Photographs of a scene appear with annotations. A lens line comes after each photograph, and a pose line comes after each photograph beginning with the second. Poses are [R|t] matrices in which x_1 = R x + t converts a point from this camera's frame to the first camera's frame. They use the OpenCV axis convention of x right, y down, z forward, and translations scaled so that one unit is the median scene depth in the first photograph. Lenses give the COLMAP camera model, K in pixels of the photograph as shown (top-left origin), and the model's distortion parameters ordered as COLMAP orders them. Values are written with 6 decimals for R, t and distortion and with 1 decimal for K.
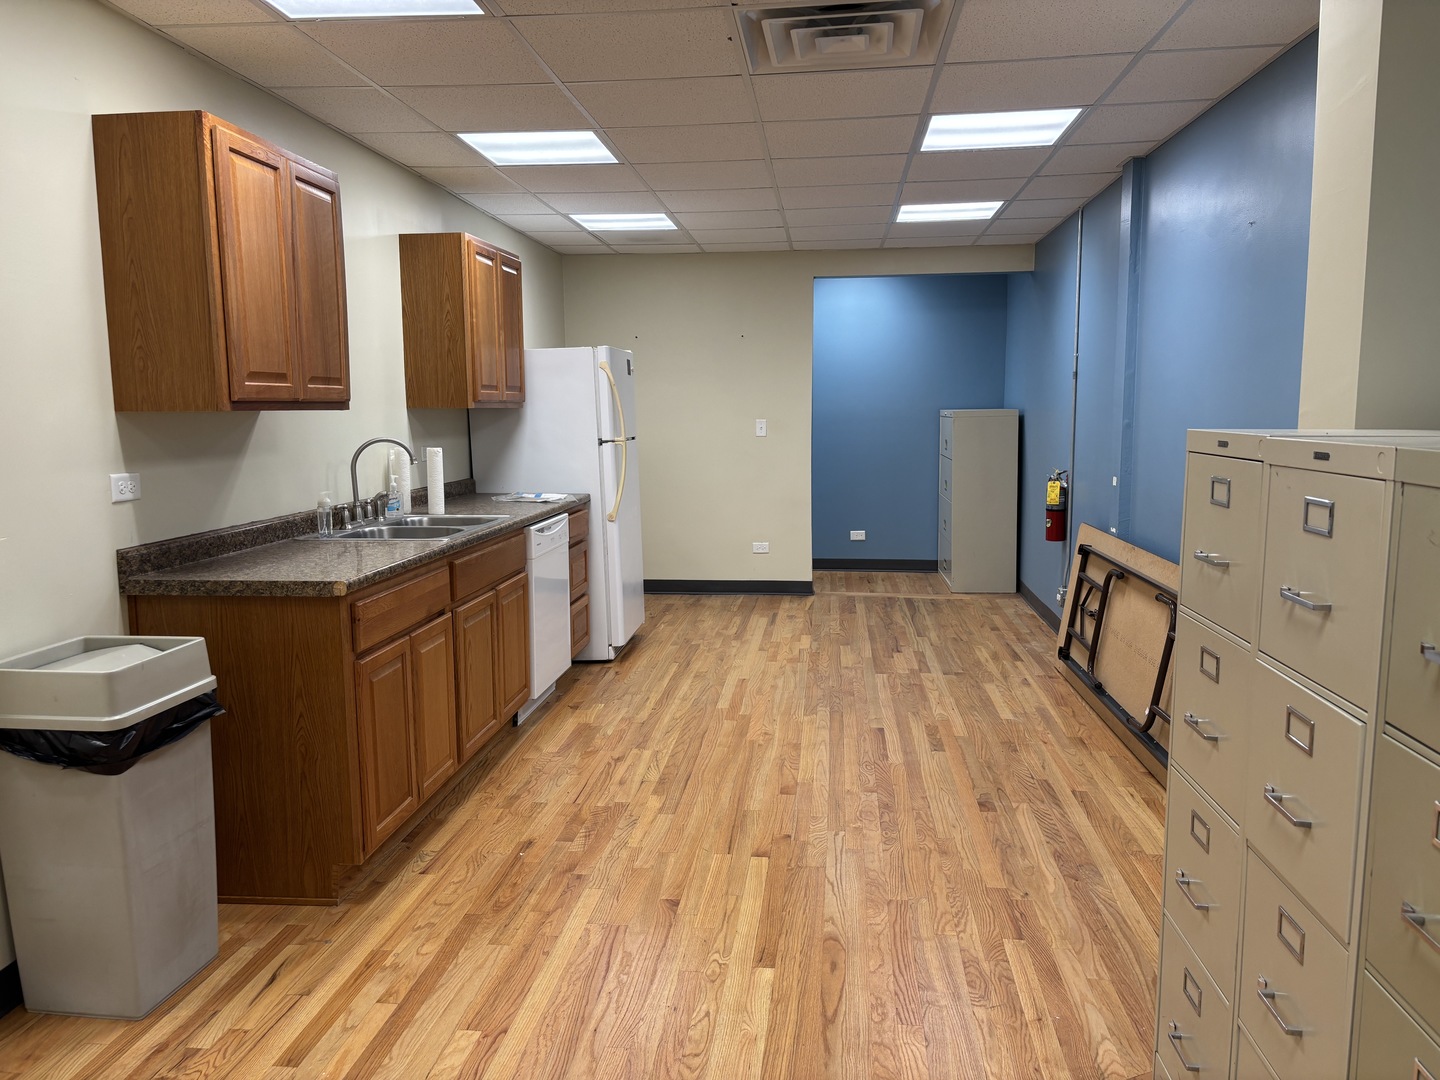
lens RADIAL K [[1083.2, 0, 720.0], [0, 1083.2, 540.0], [0, 0, 1]] dist [0.044848, -0.040694]
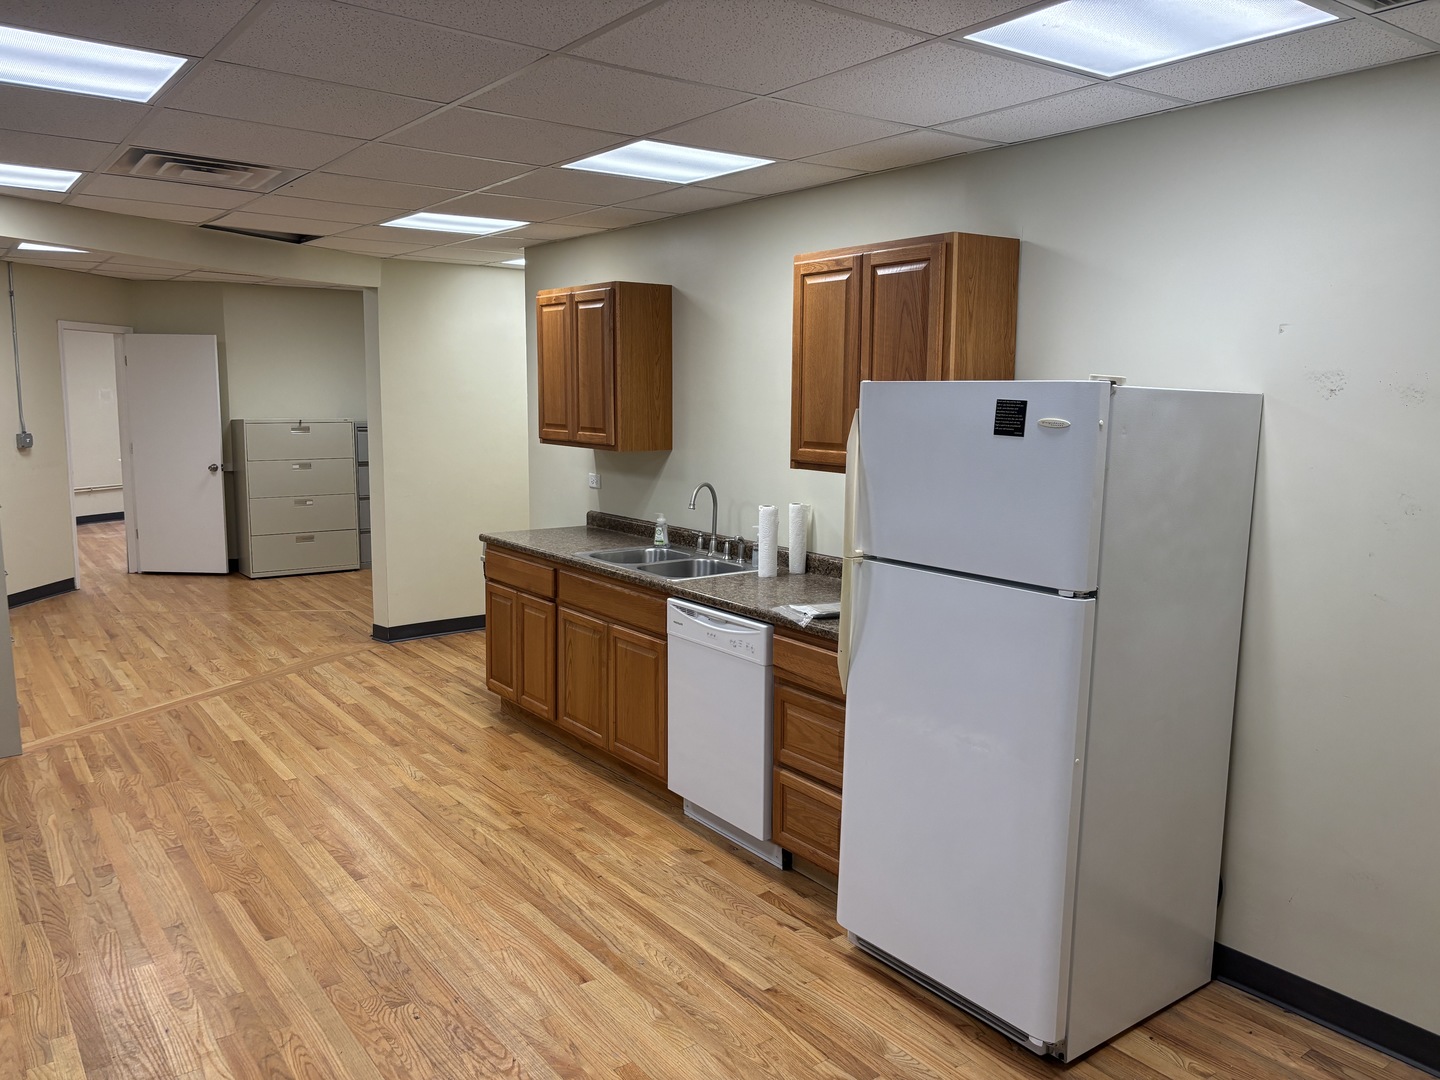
lens RADIAL K [[1083.2, 0, 720.0], [0, 1083.2, 540.0], [0, 0, 1]] dist [0.044848, -0.040694]
pose [[-0.736875, 0.095732, -0.669217, 0.554867], [-0.086875, 0.968305, 0.234174, -0.390299], [0.670424, 0.230696, -0.705203, 2.369181]]
